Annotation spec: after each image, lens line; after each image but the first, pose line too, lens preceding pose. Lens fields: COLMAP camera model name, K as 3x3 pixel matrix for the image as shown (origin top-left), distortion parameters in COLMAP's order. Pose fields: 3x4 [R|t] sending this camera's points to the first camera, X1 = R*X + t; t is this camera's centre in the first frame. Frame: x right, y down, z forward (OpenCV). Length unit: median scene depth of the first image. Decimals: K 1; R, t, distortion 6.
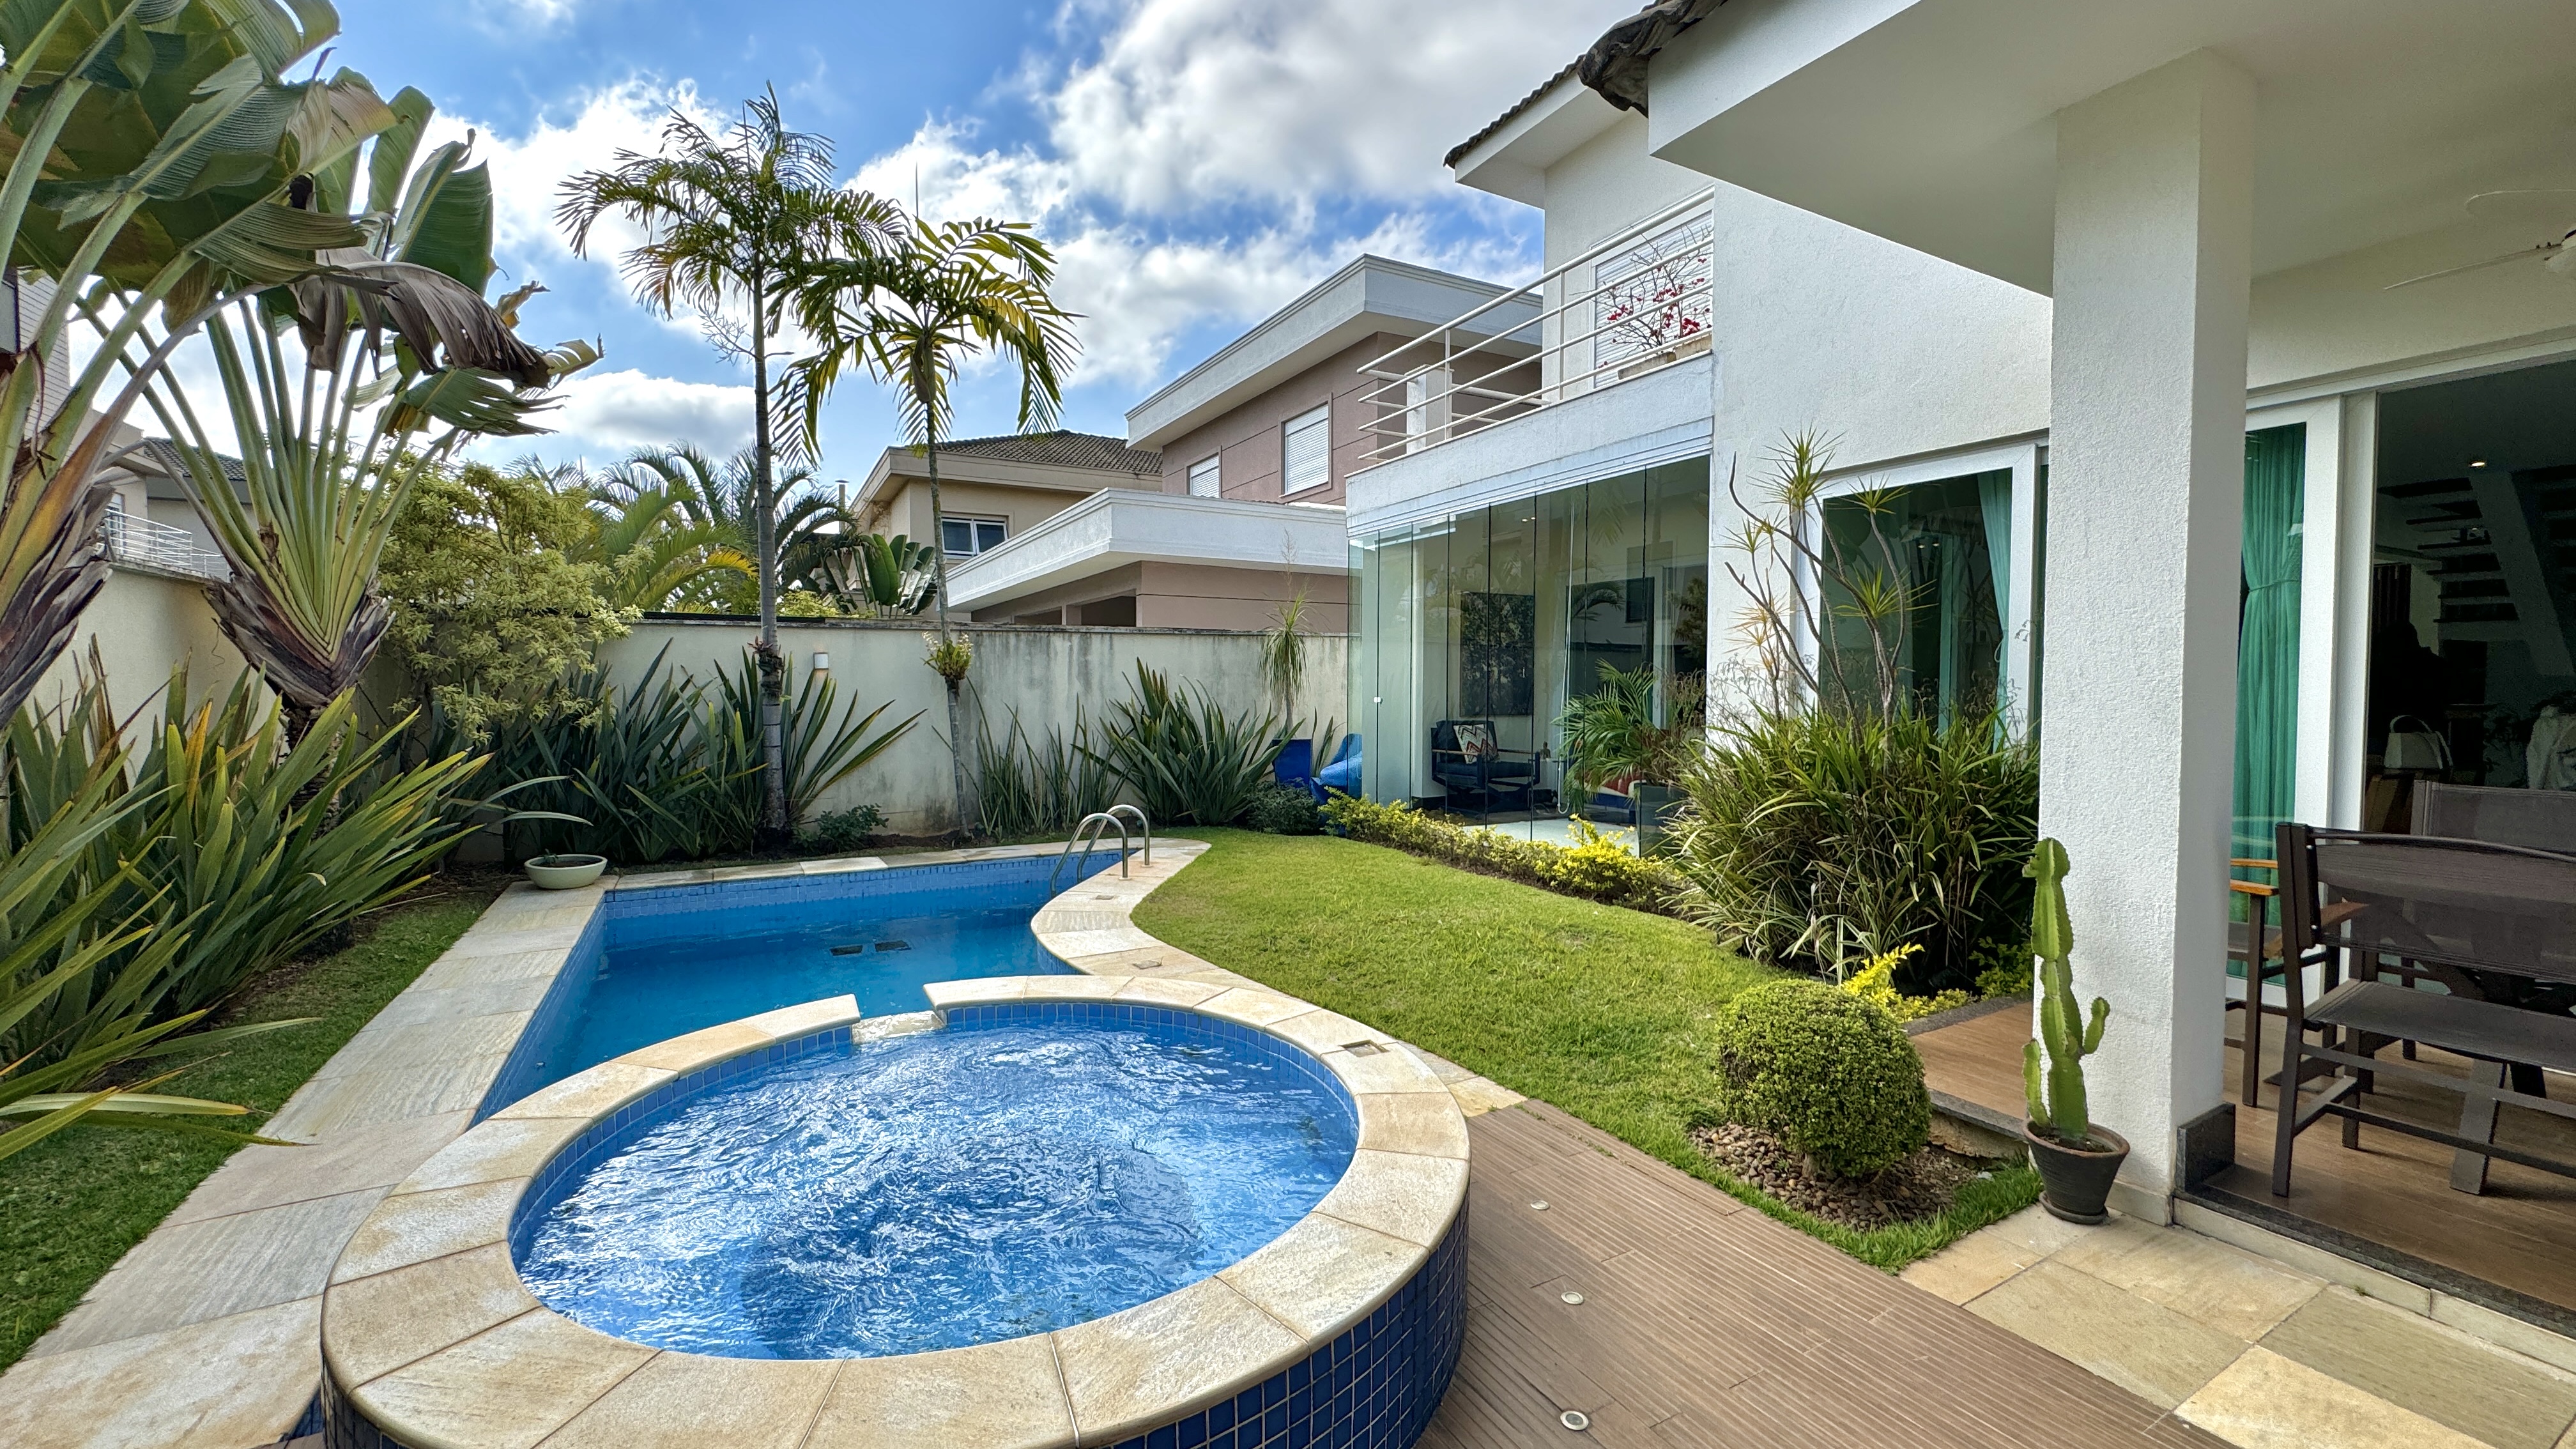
lens RADIAL K [[1026.5, 0, 1293.9], [0, 1026.5, 730.4], [0, 0, 1]] dist [-0.001293, 0.000606]
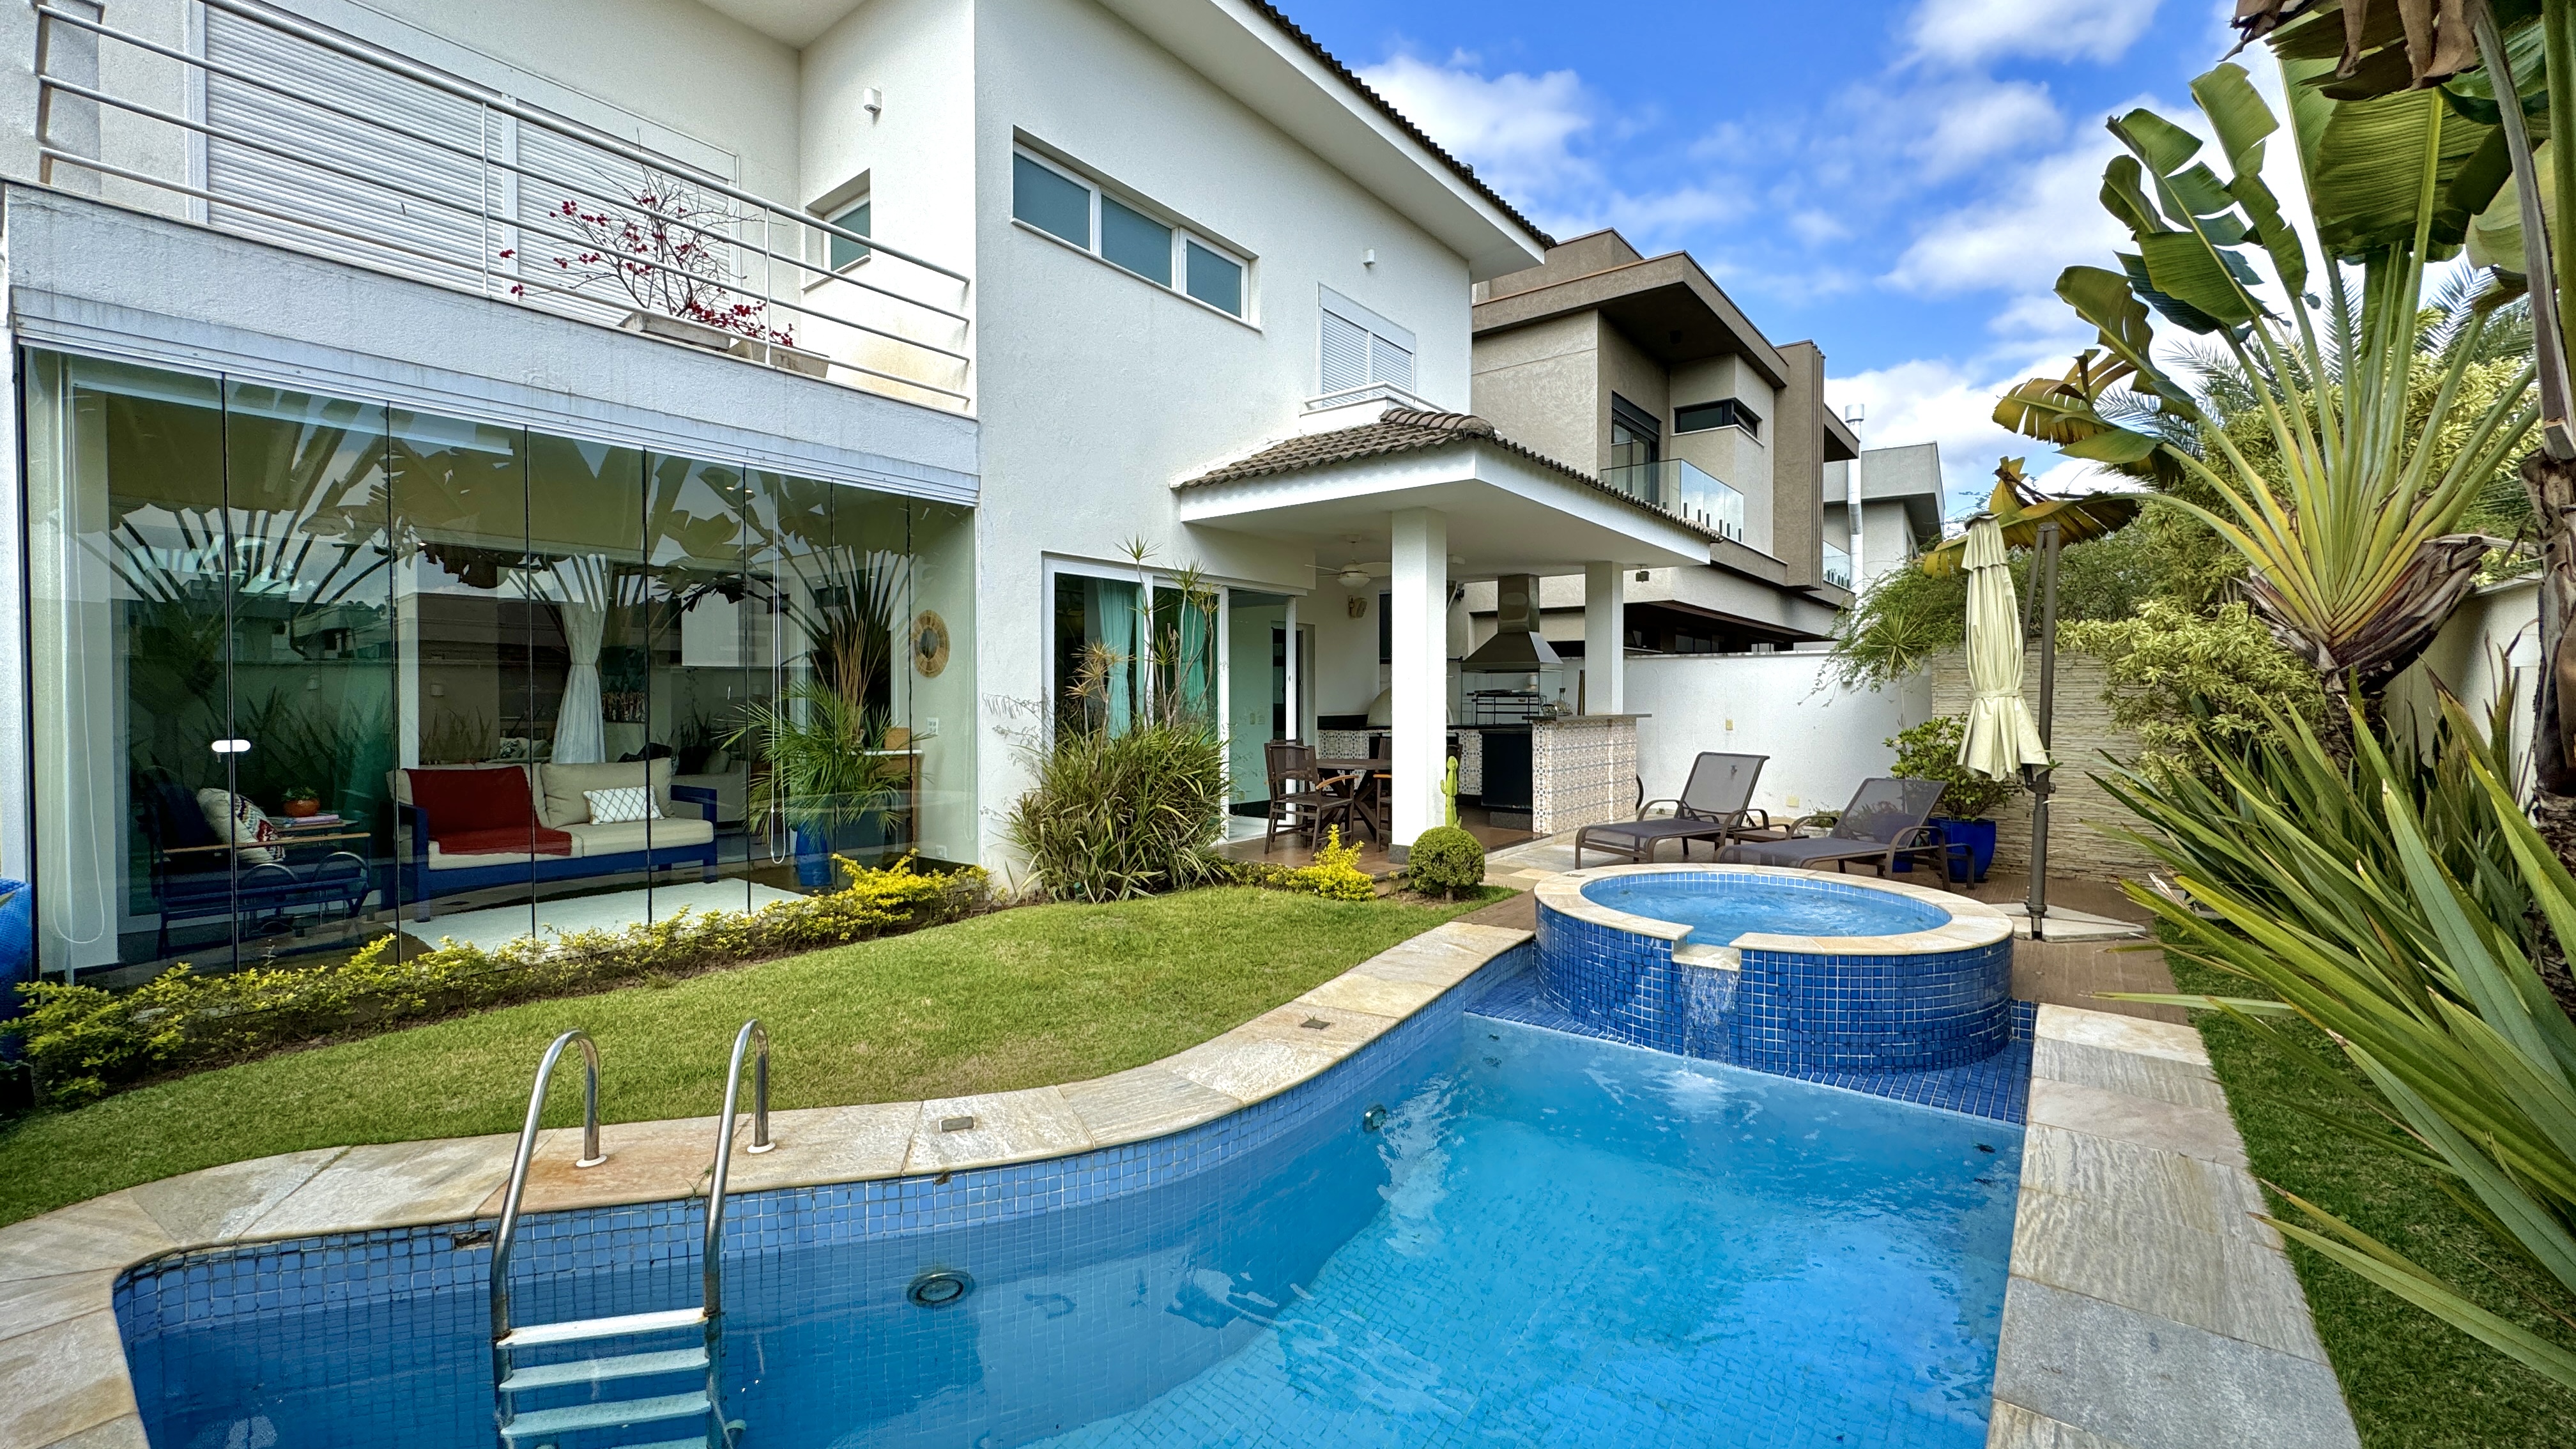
lens RADIAL K [[1026.5, 0, 1285.2], [0, 1026.5, 718.6], [0, 0, 1]] dist [-0.001293, 0.000606]
pose [[-0.389798, -0.020881, 0.920664, -0.972614], [0.035239, 0.998672, 0.037570, -0.073645], [-0.920226, 0.047088, -0.388544, 1.393755]]
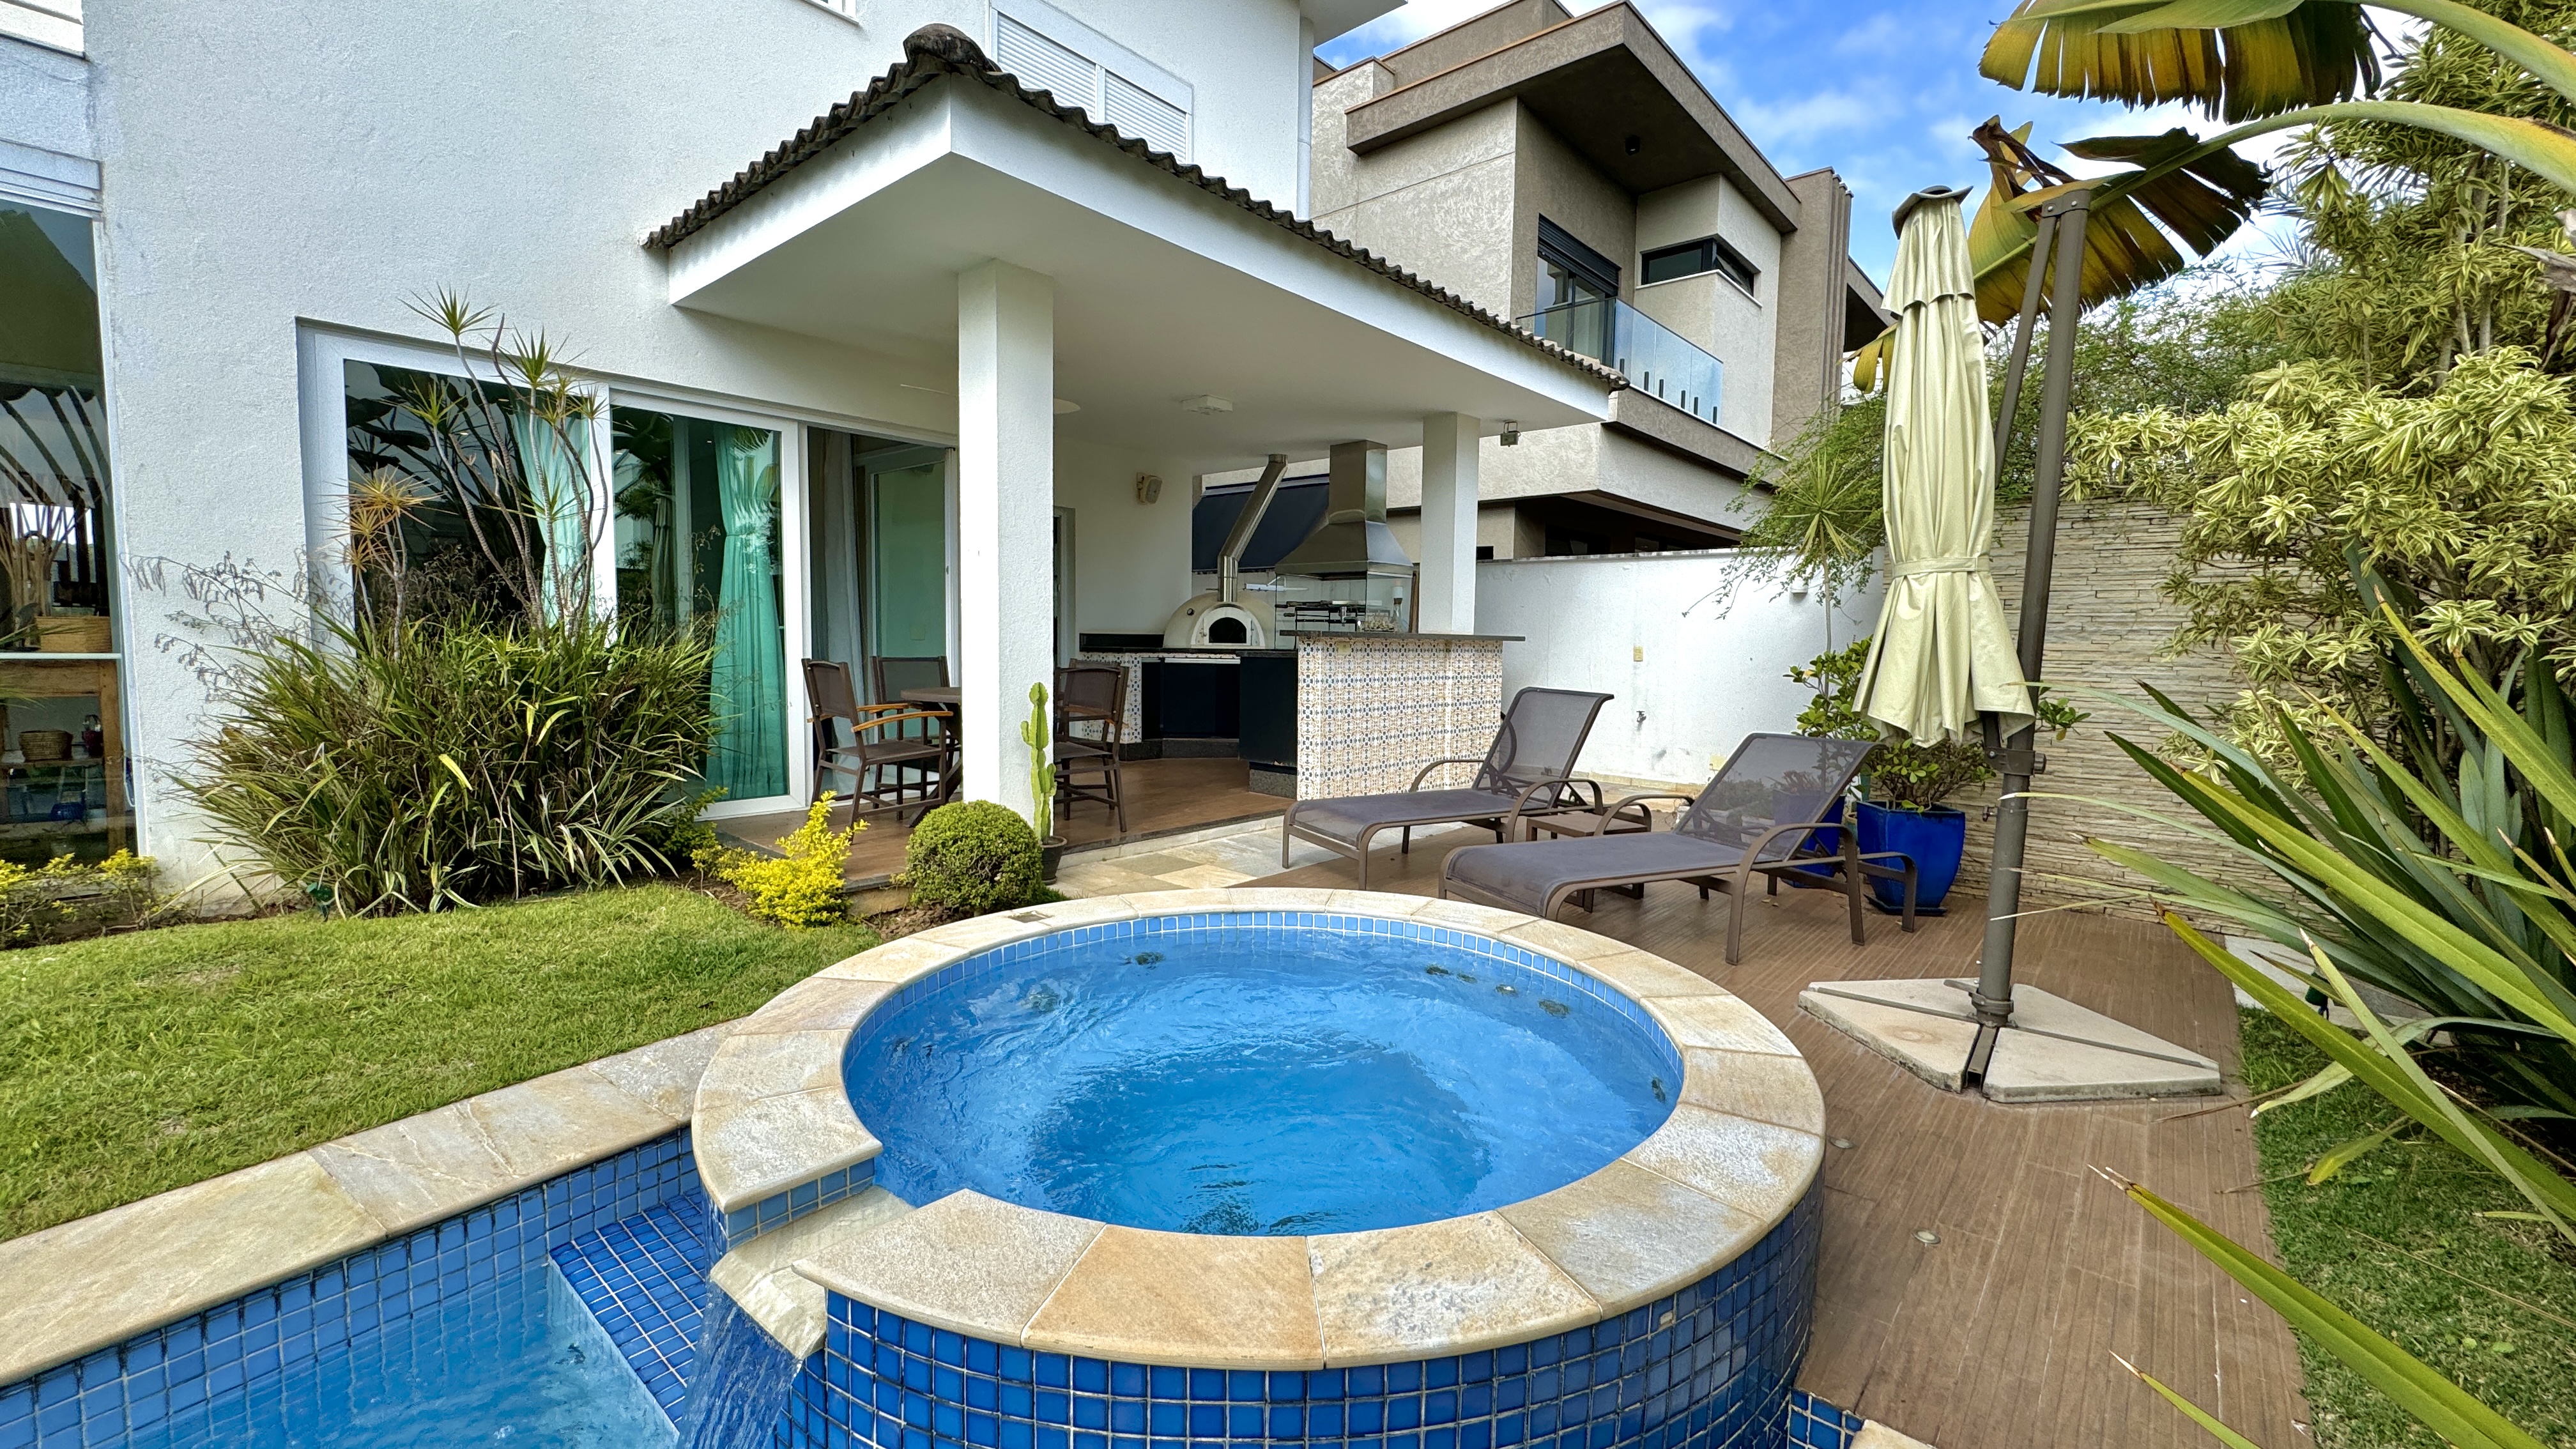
lens RADIAL K [[1026.5, 0, 1284.0], [0, 1026.5, 719.8], [0, 0, 1]] dist [-0.001293, 0.000606]
pose [[-0.338225, -0.083275, 0.937374, -0.578802], [0.019577, 0.995239, 0.095479, 0.003662], [-0.940862, 0.050644, -0.334984, 0.626712]]
